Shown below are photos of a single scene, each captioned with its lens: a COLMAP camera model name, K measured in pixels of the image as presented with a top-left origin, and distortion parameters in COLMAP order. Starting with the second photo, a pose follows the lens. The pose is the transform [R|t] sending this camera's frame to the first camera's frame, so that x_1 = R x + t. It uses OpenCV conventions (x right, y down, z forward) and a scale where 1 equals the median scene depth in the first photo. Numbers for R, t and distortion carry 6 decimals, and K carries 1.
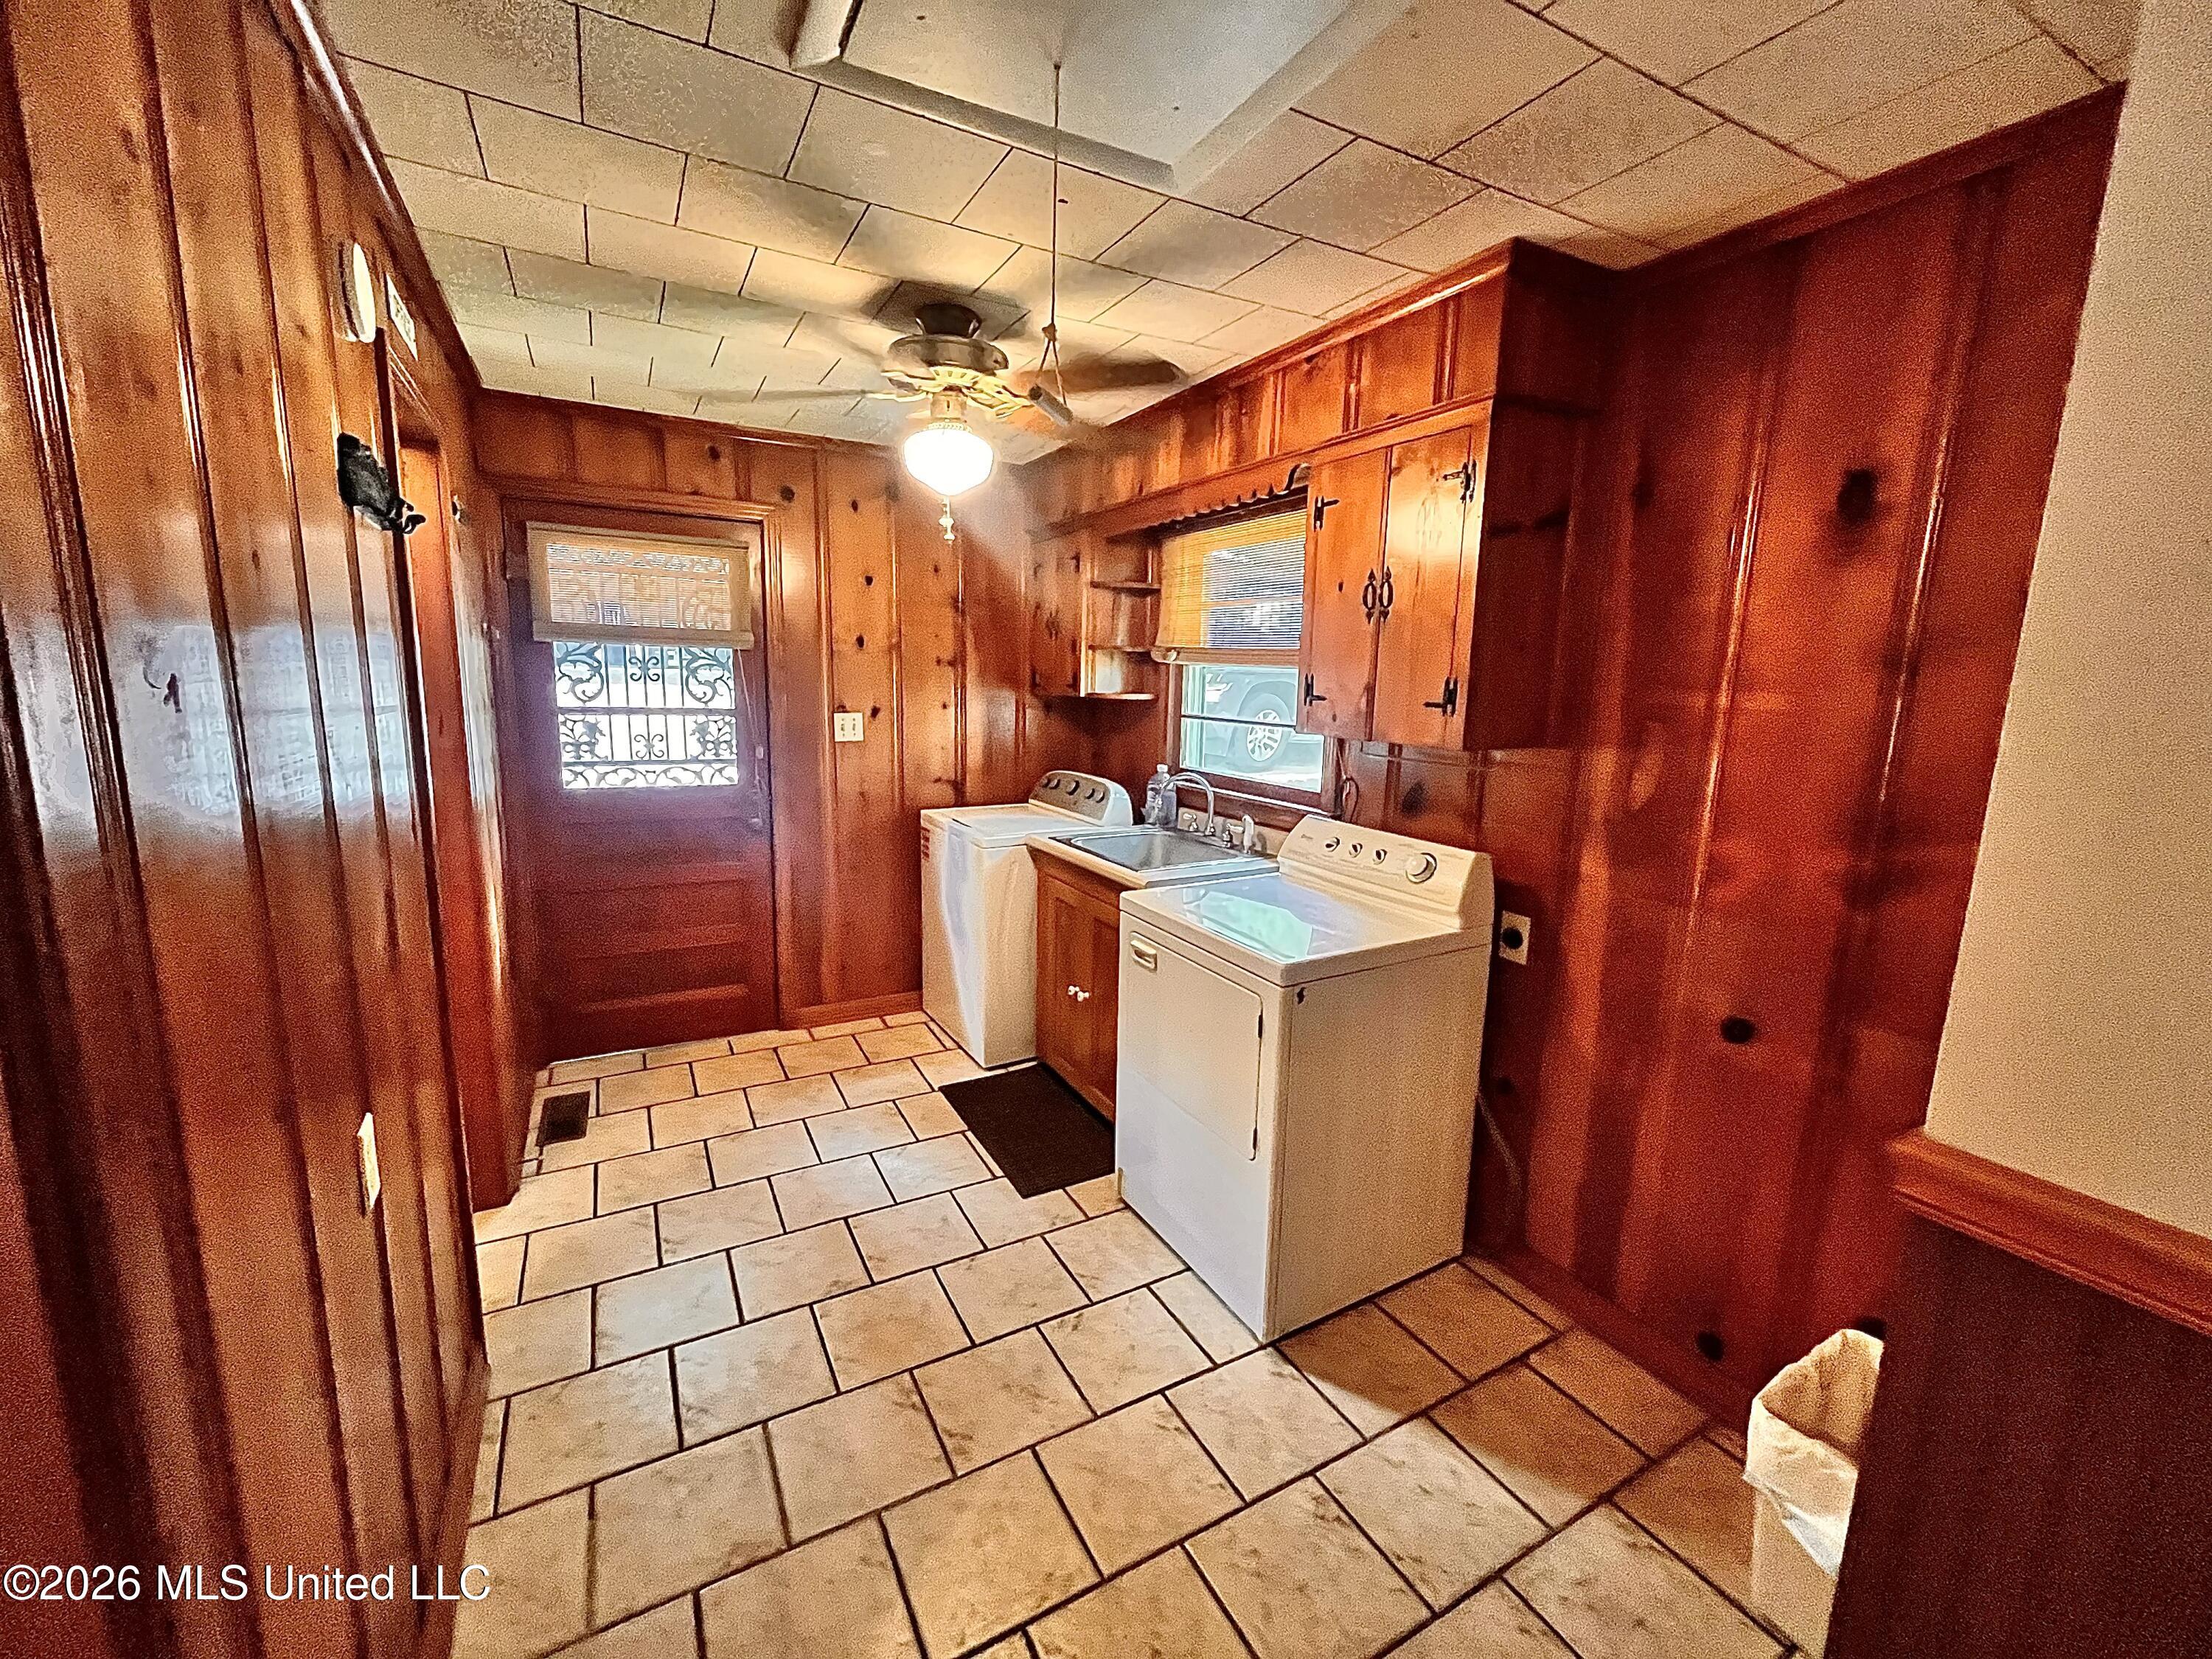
lens RADIAL K [[895.4, 0, 1101.7], [0, 895.4, 825.2], [0, 0, 1]] dist [-0.001121, 0.000670]
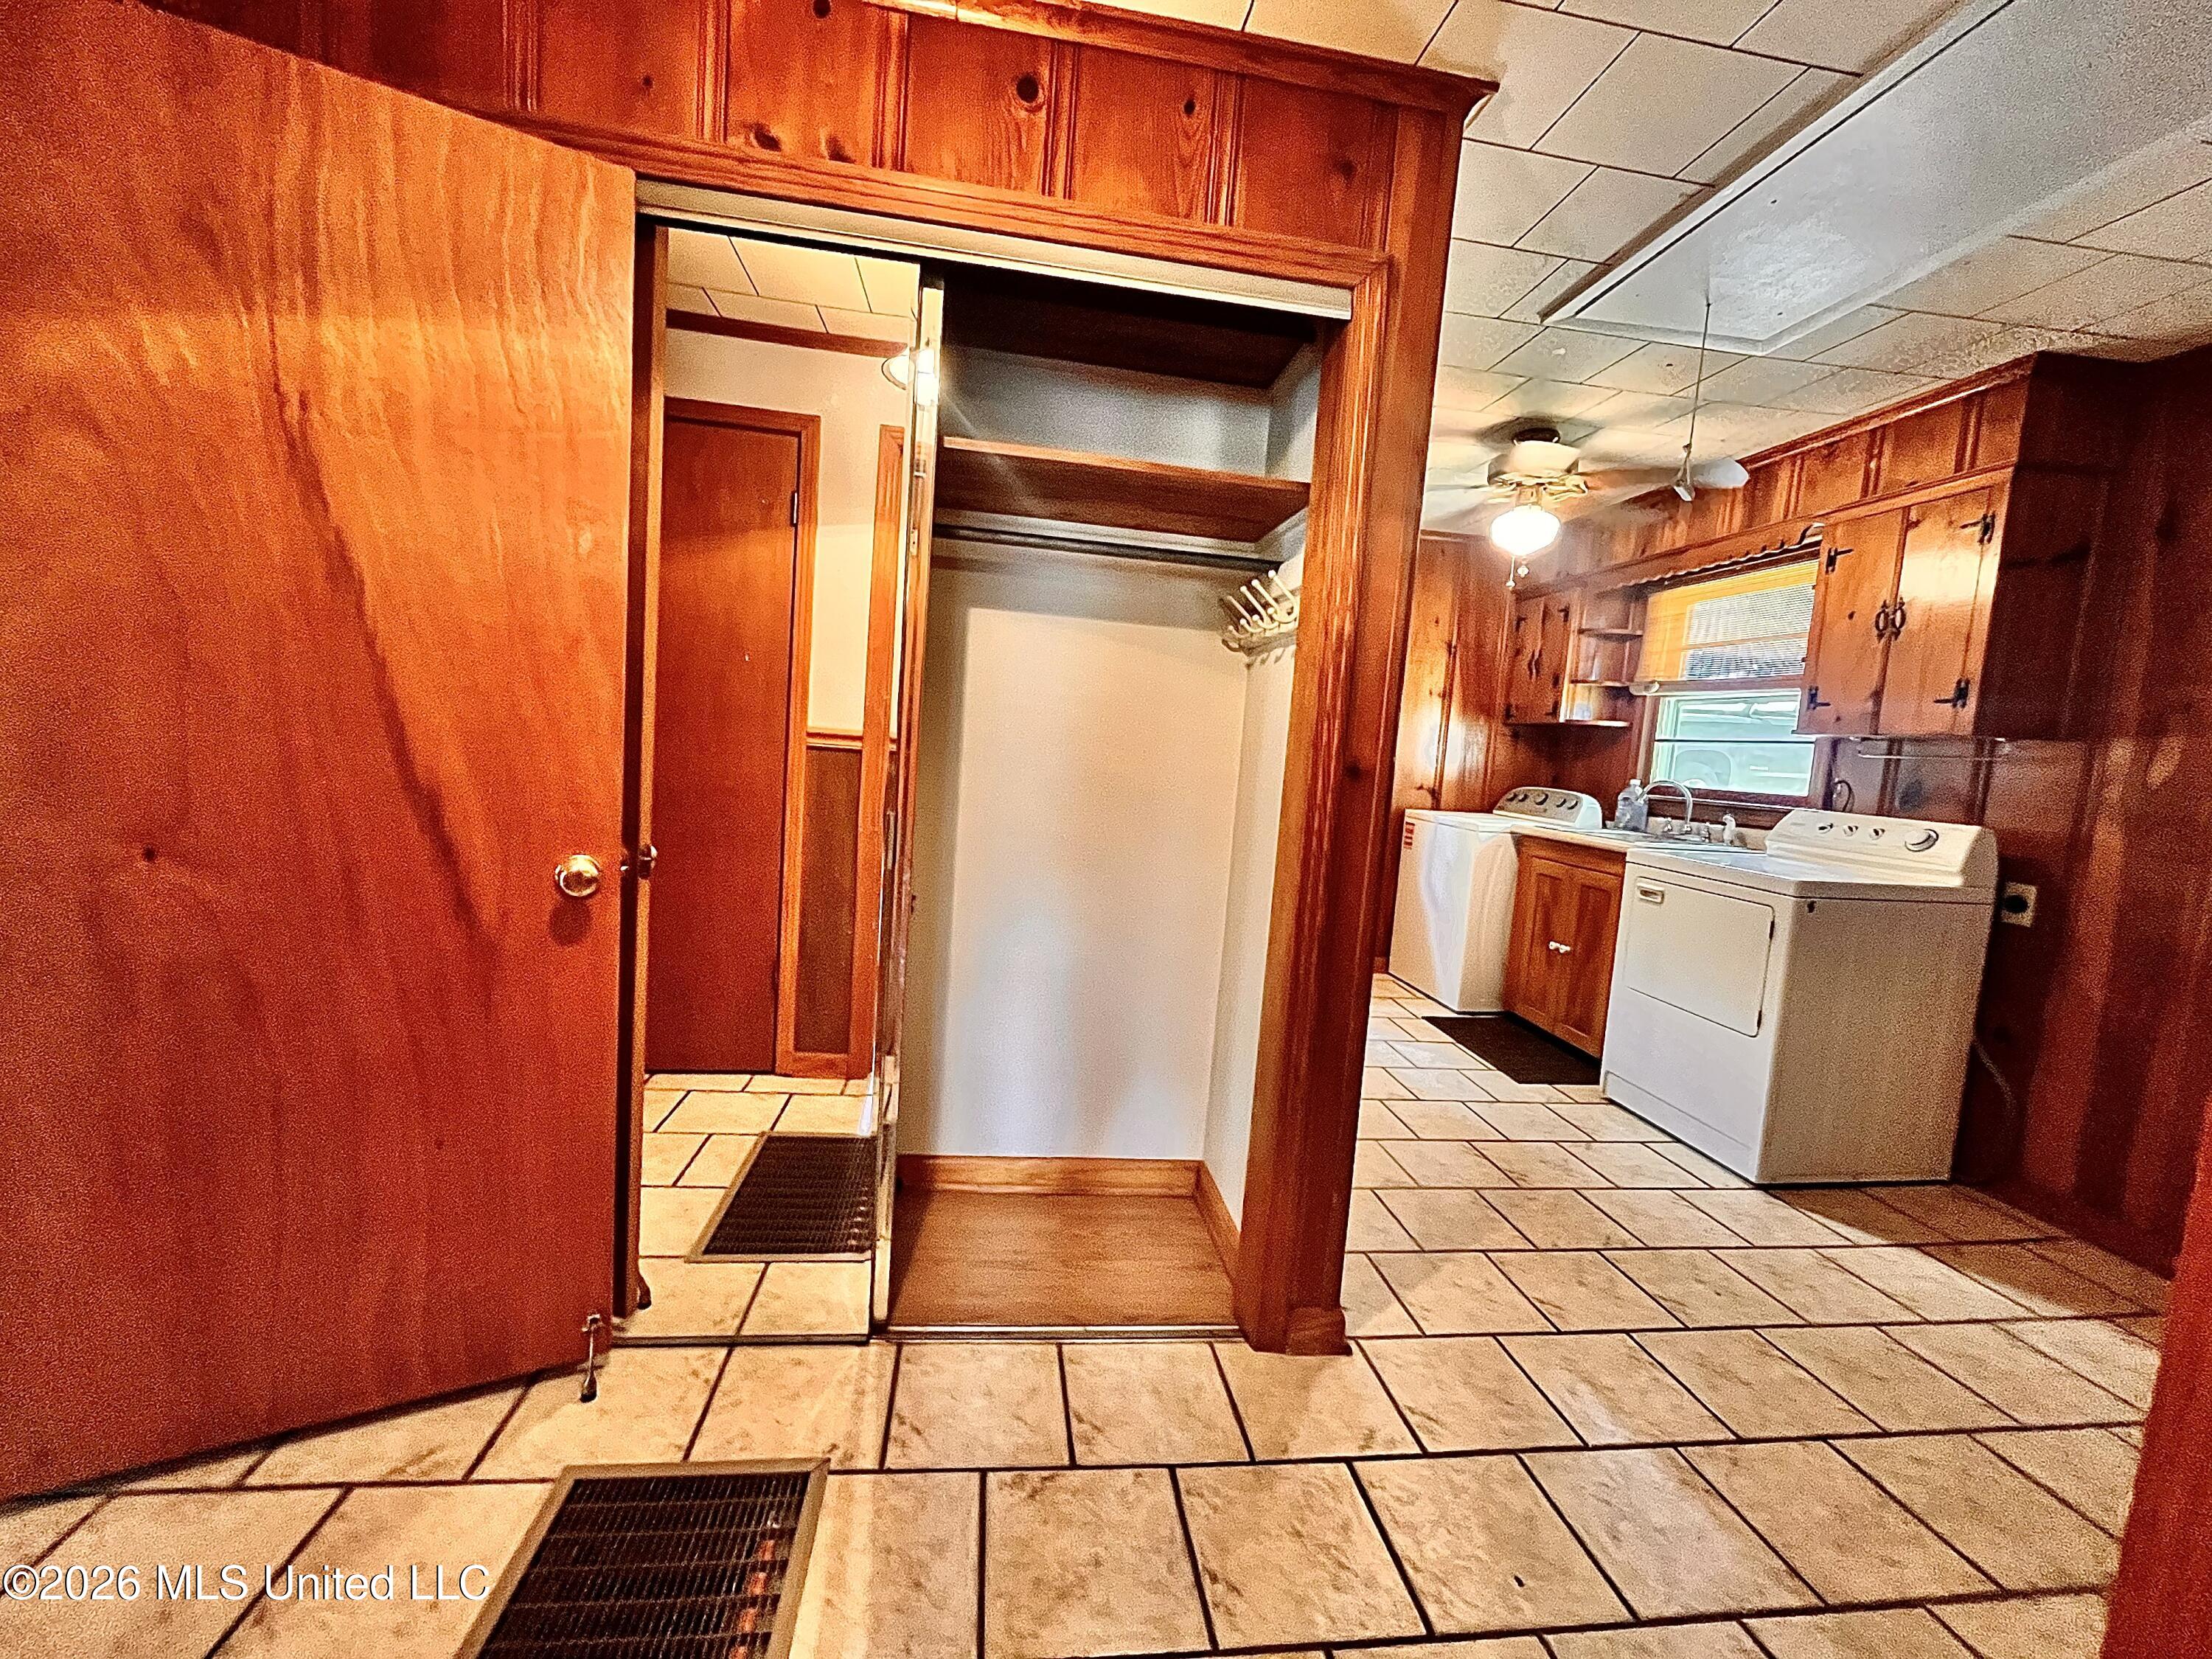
lens RADIAL K [[895.4, 0, 1107.5], [0, 895.4, 824.0], [0, 0, 1]] dist [-0.001121, 0.000670]
pose [[0.931747, 0.074893, -0.355300, -0.238463], [-0.106793, 0.991743, -0.071008, 0.225481], [0.347048, 0.104105, 0.932051, -0.509935]]
